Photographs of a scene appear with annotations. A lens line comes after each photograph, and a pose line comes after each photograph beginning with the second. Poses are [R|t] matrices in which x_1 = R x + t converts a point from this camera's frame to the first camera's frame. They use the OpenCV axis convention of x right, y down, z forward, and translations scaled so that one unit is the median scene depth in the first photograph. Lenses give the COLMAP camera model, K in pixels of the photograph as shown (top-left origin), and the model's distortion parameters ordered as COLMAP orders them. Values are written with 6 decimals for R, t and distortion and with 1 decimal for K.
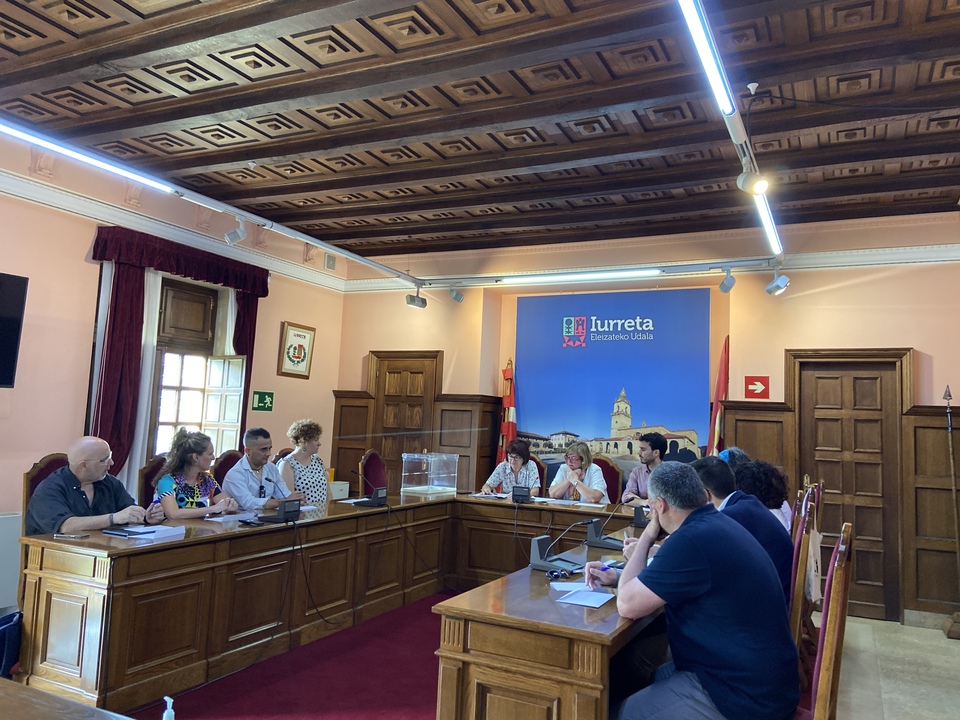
lens RADIAL K [[721.1, 0, 485.5], [0, 721.1, 350.4], [0, 0, 1]] dist [0.115108, -0.157446]
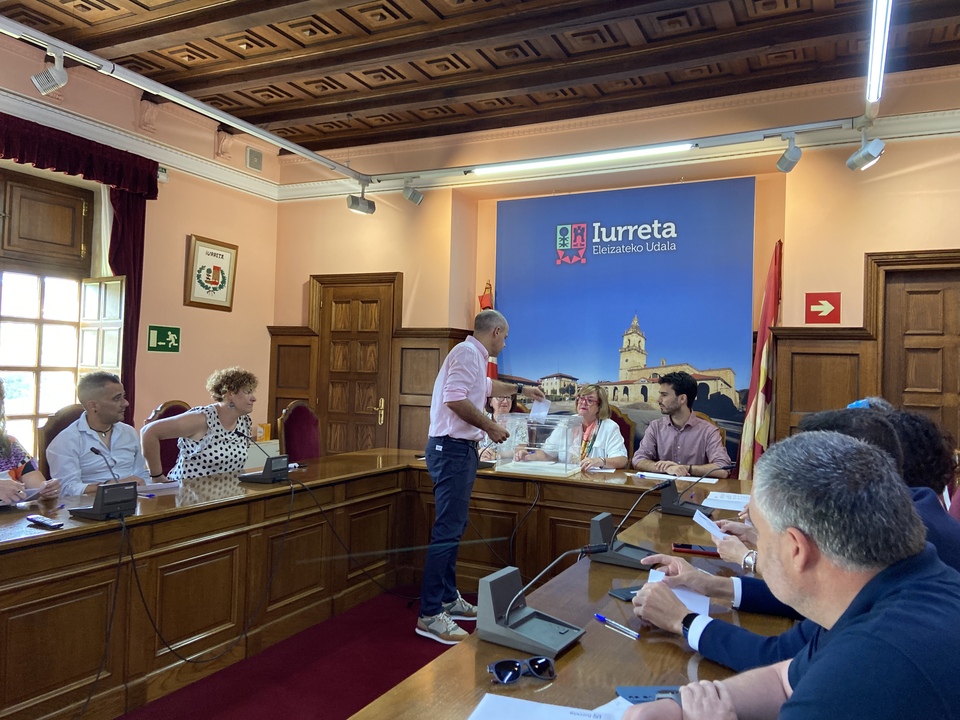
lens RADIAL K [[725.2, 0, 480.4], [0, 725.2, 350.4], [0, 0, 1]] dist [0.129137, -0.160096]
pose [[0.999890, -0.013525, -0.006130, 0.031346], [0.013935, 0.997259, 0.072667, 0.030543], [0.005130, -0.072745, 0.997337, 0.232666]]
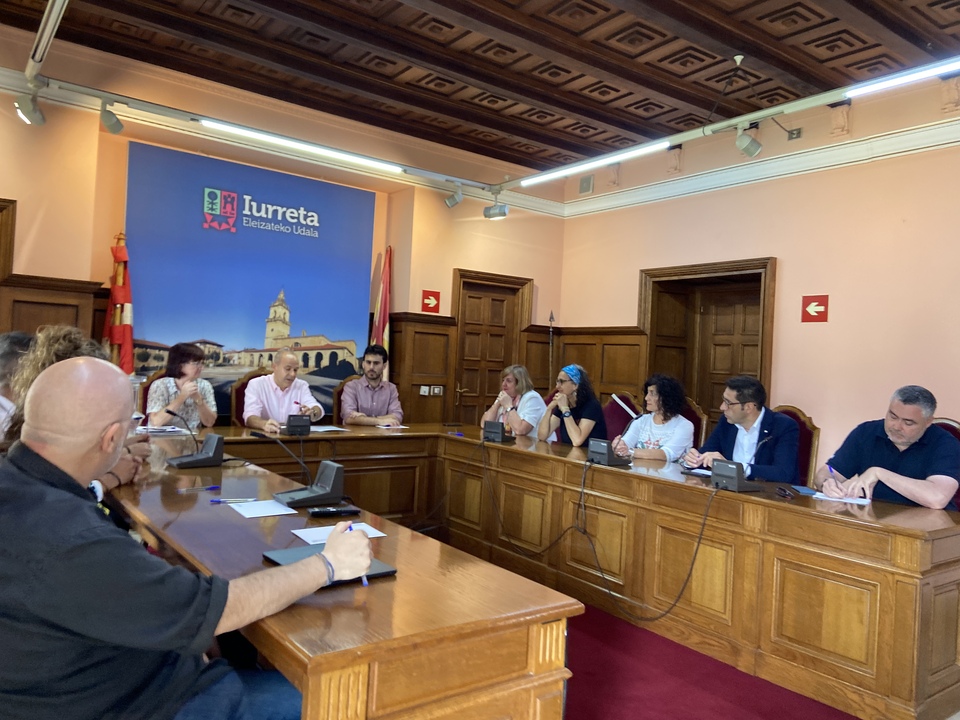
lens RADIAL K [[725.2, 0, 480.4], [0, 725.2, 350.4], [0, 0, 1]] dist [0.129137, -0.160096]
pose [[0.460452, -0.001296, 0.887684, -0.461008], [-0.120243, 0.990691, 0.063817, 0.039879], [-0.879503, -0.136123, 0.456010, 0.403311]]
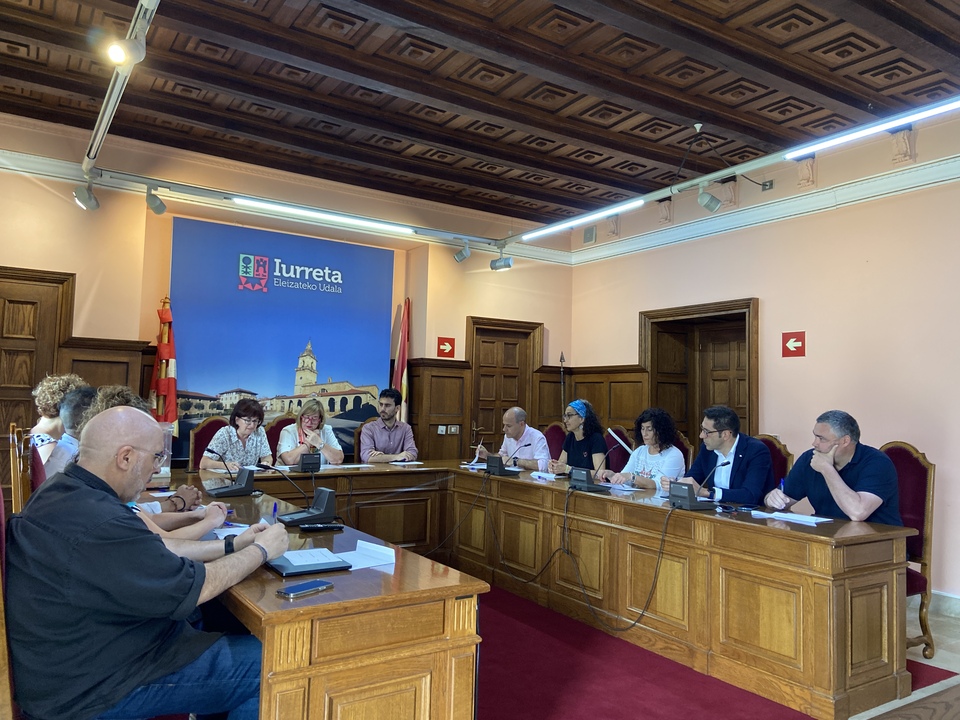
lens RADIAL K [[726.6, 0, 491.3], [0, 726.6, 351.3], [0, 0, 1]] dist [0.129083, -0.156013]
pose [[0.508555, 0.033140, 0.860392, -0.502922], [-0.089104, 0.995920, 0.014307, 0.030285], [-0.856407, -0.083941, 0.509433, 0.322236]]
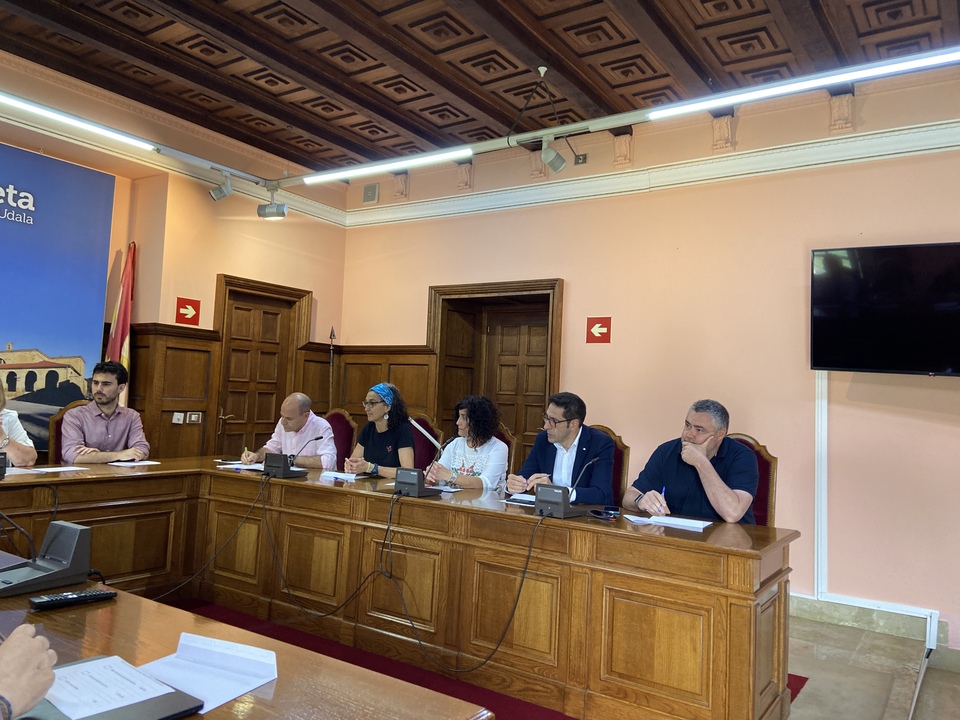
lens RADIAL K [[724.0, 0, 490.6], [0, 724.0, 358.5], [0, 0, 1]] dist [0.126859, -0.155455]
pose [[0.132849, 0.021869, 0.990895, -0.404790], [-0.137484, 0.990498, -0.003428, 0.052850], [-0.981555, -0.135777, 0.134593, 0.458914]]
